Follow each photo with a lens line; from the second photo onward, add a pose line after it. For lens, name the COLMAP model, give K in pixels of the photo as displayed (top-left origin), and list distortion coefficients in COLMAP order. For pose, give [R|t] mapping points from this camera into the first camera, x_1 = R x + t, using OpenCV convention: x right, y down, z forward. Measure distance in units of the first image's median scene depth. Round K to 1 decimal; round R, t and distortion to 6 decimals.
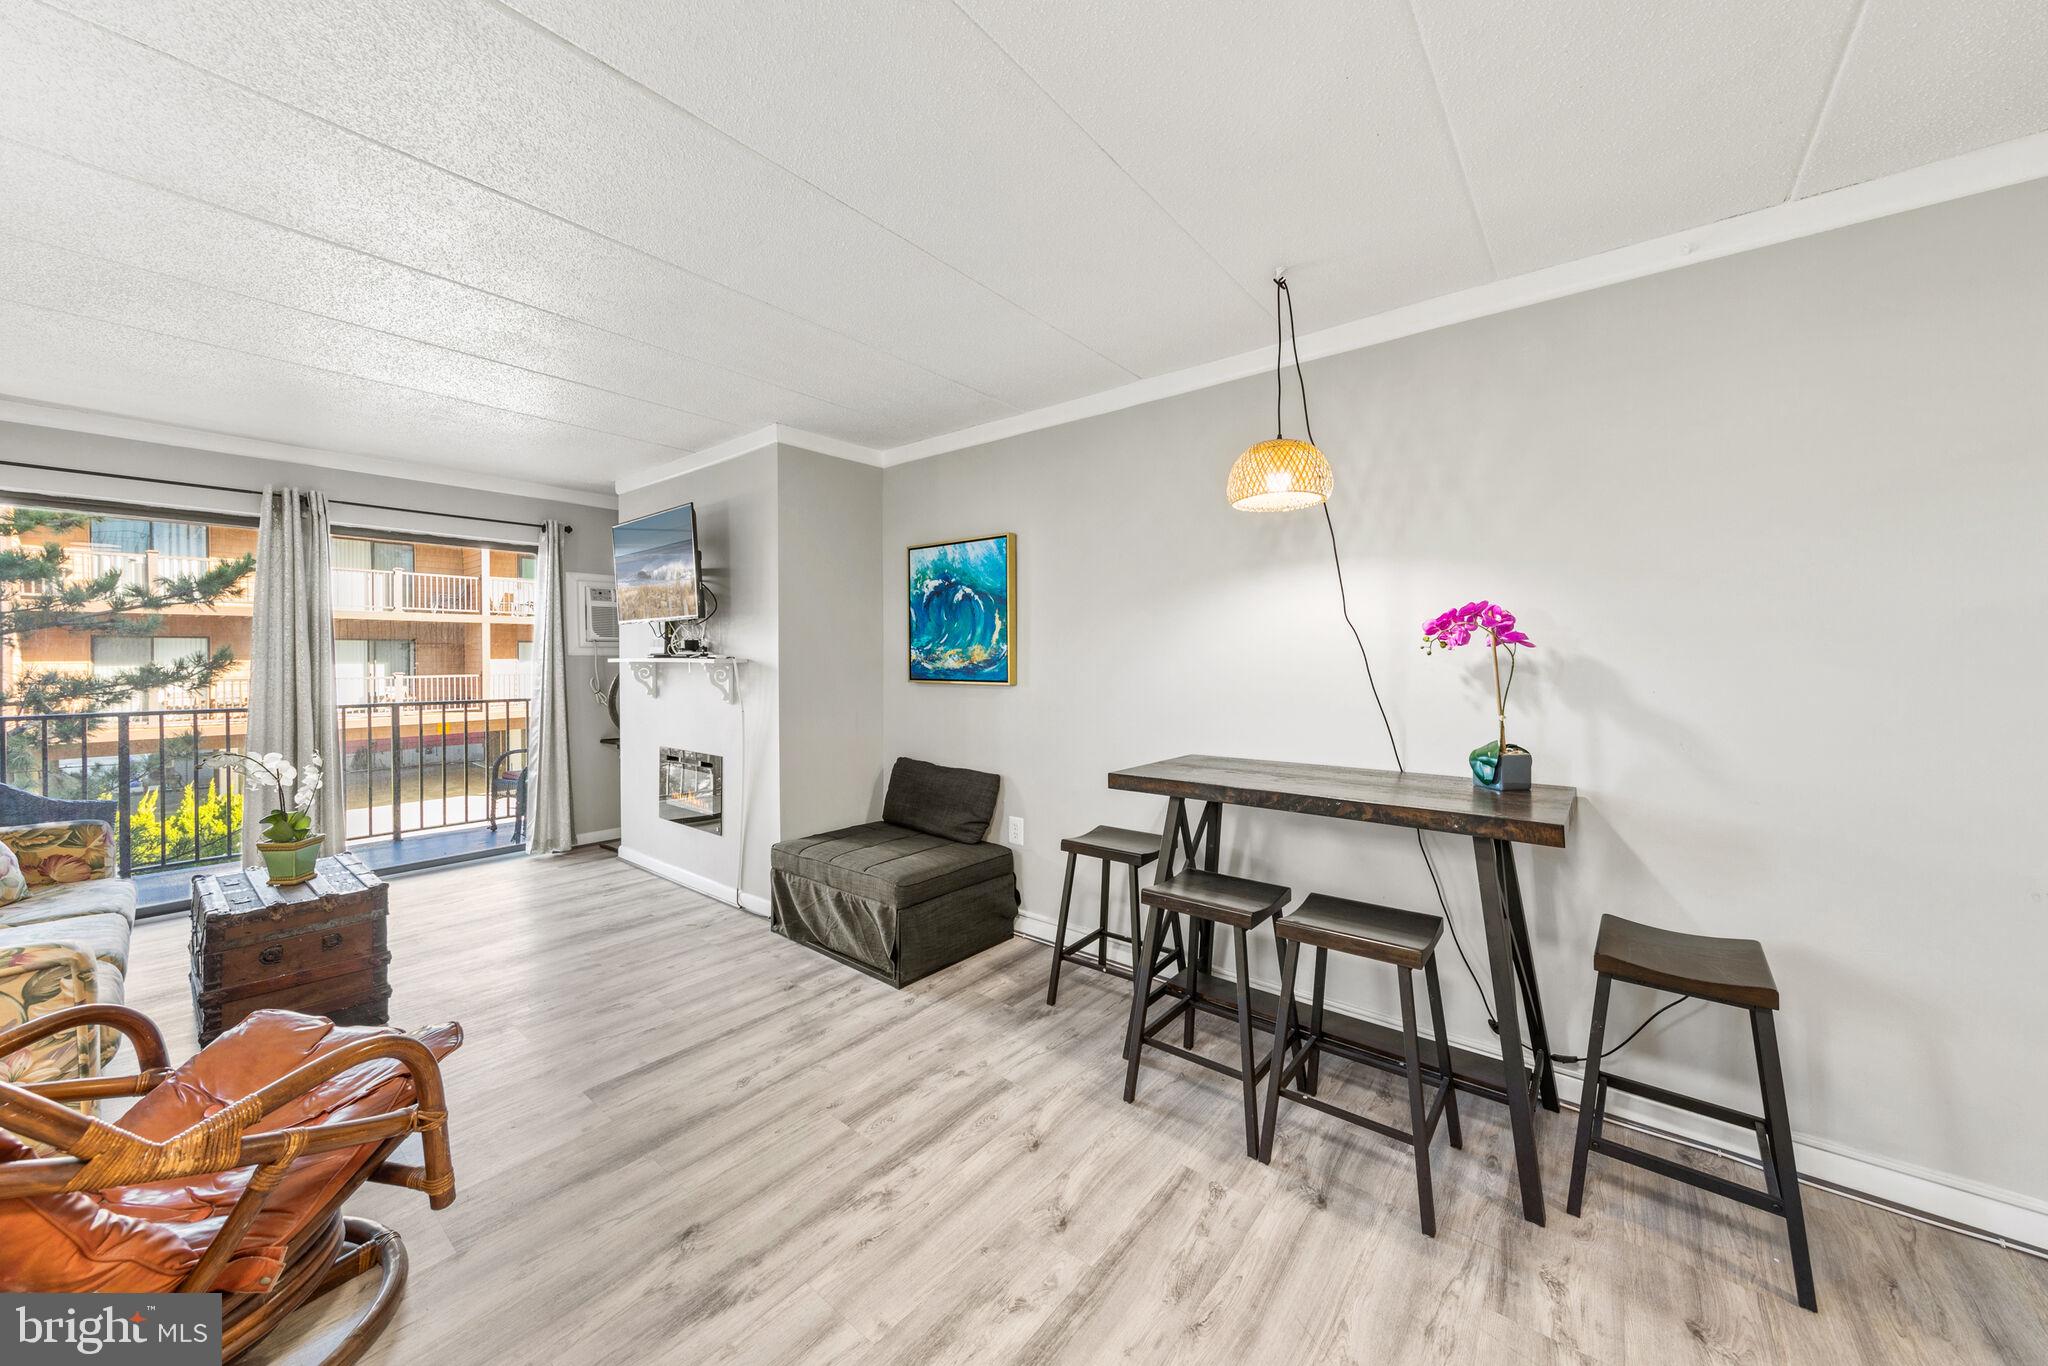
lens RADIAL K [[765.8, 0, 948.2], [0, 765.8, 658.1], [0, 0, 1]] dist [0.000779, -0.000278]
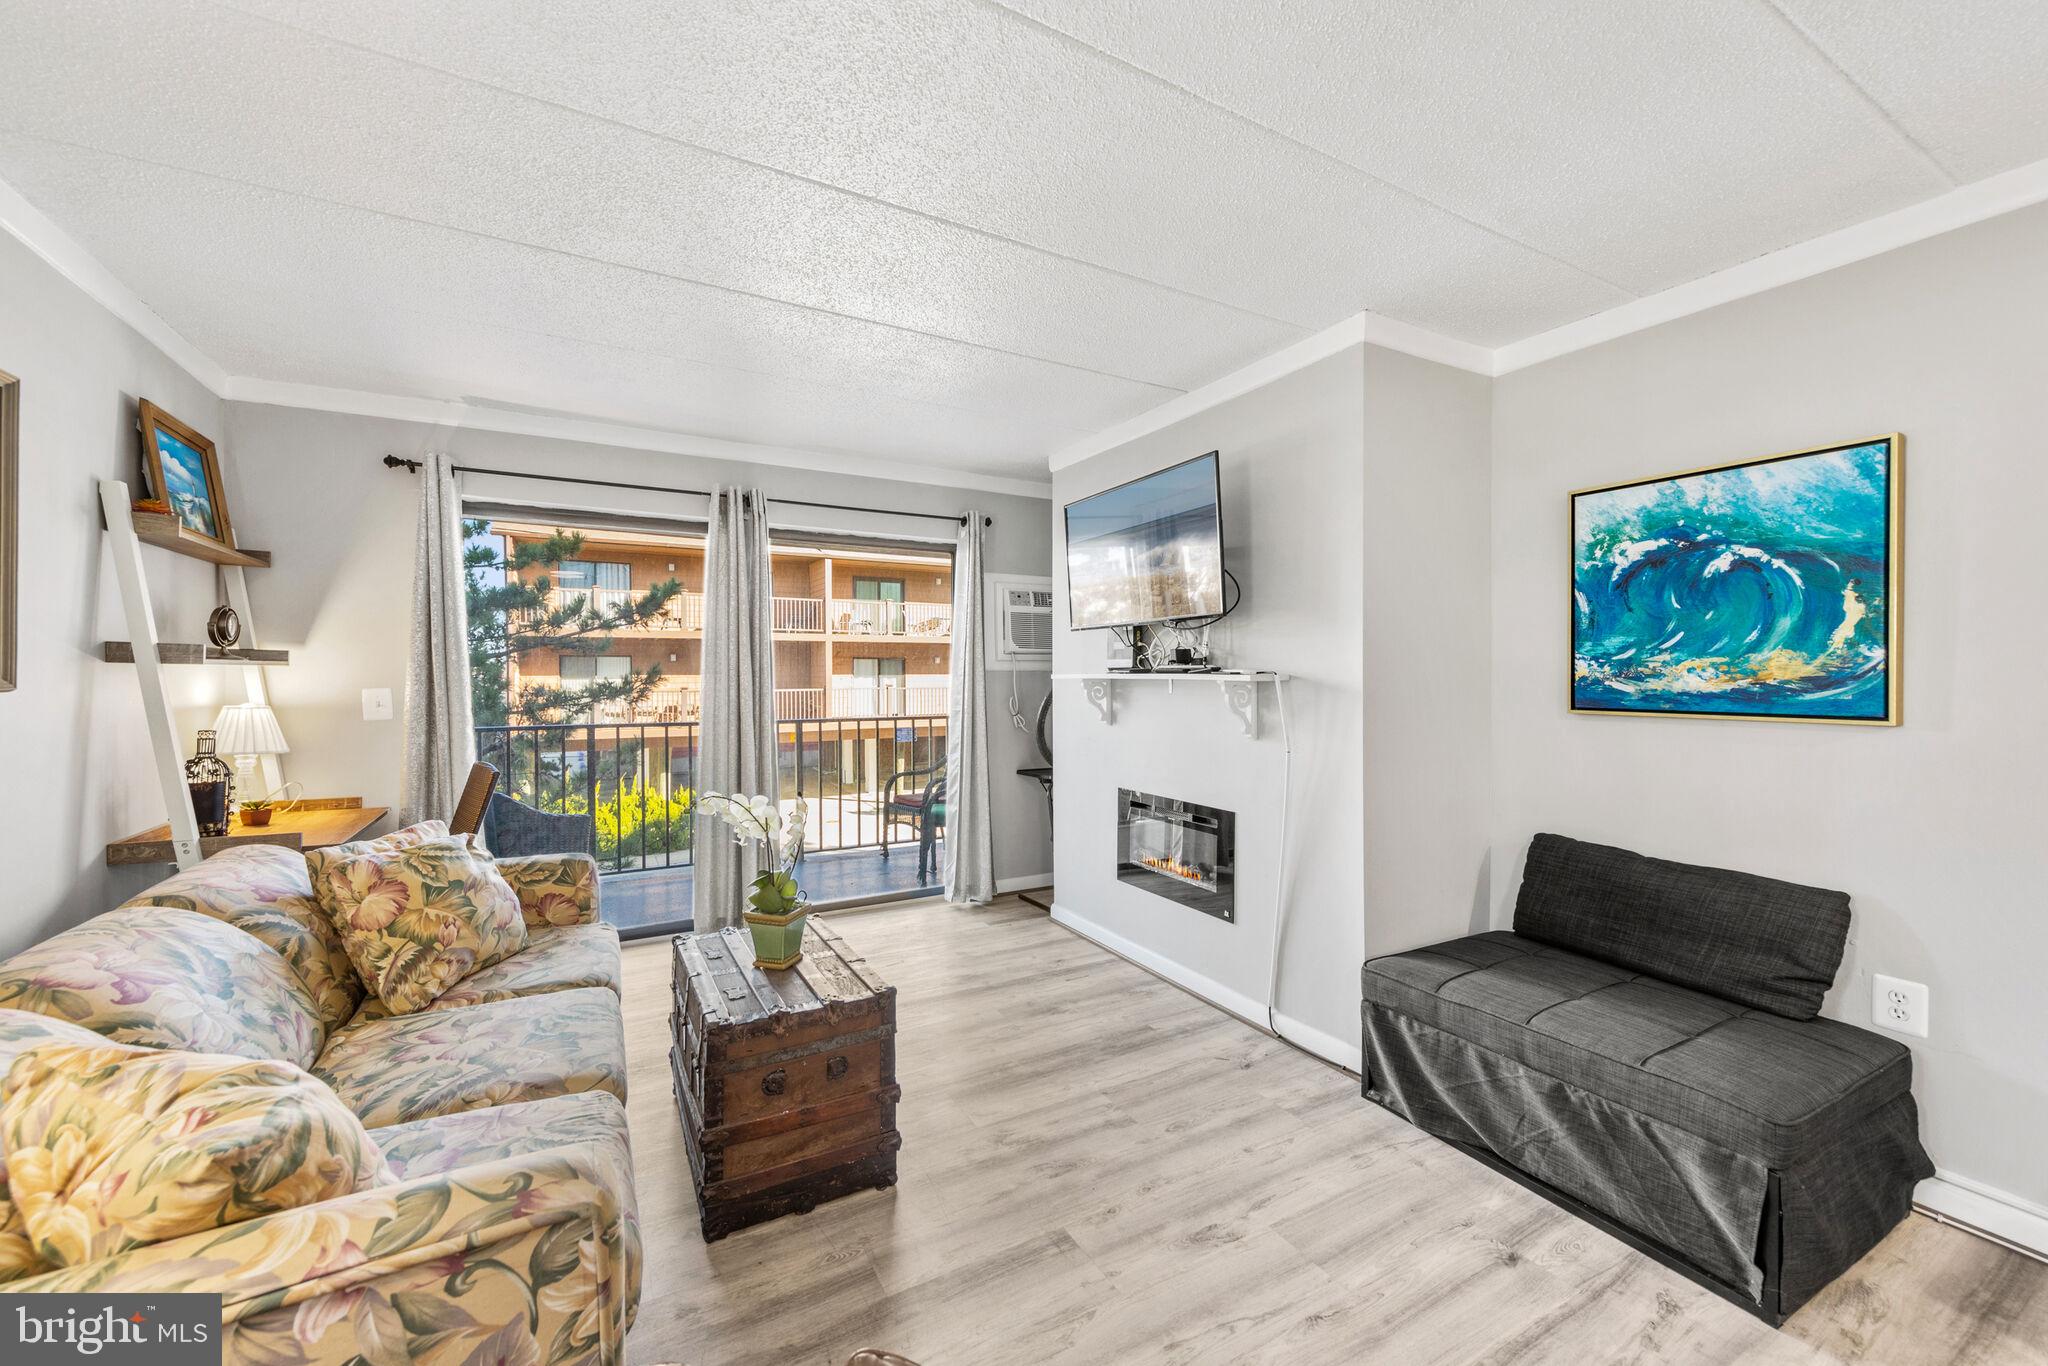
lens RADIAL K [[742.3, 0, 918.3], [0, 742.3, 678.9], [0, 0, 1]] dist [0.006929, -0.000189]
pose [[0.926241, 0.003407, -0.376917, -0.338994], [-0.000982, 0.999978, 0.006627, 0.000458], [0.376931, -0.005769, 0.926223, 0.276234]]
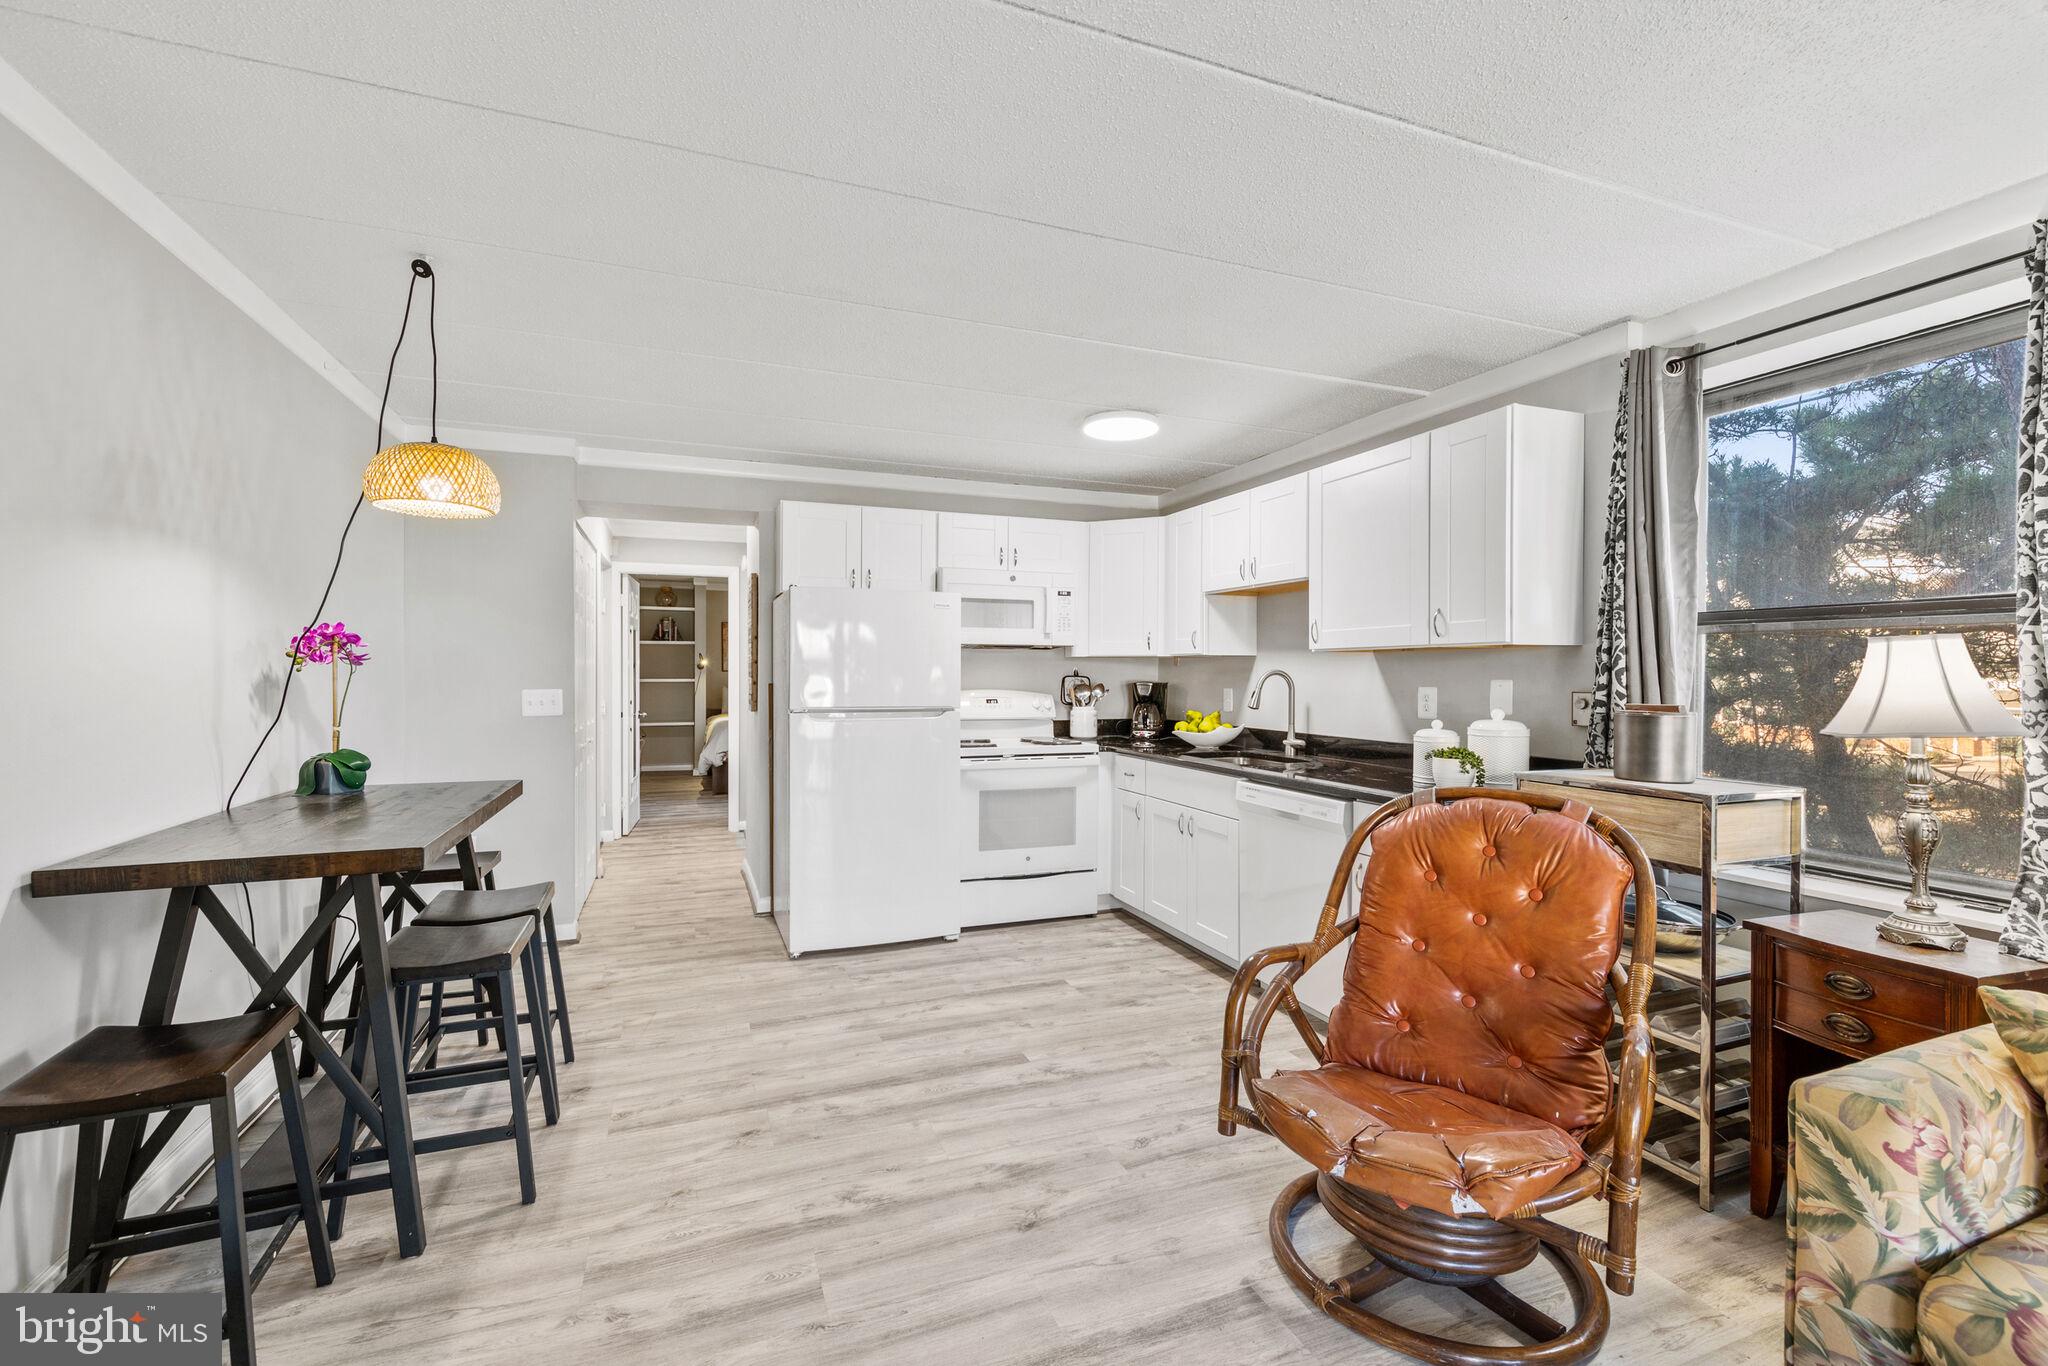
lens RADIAL K [[737.6, 0, 956.3], [0, 737.6, 683.1], [0, 0, 1]] dist [0.001799, 0.000070]
pose [[-0.874201, -0.009175, 0.485478, -0.365923], [-0.003335, 0.999911, 0.012893, -0.003374], [-0.485553, 0.009652, -0.874154, 0.956625]]
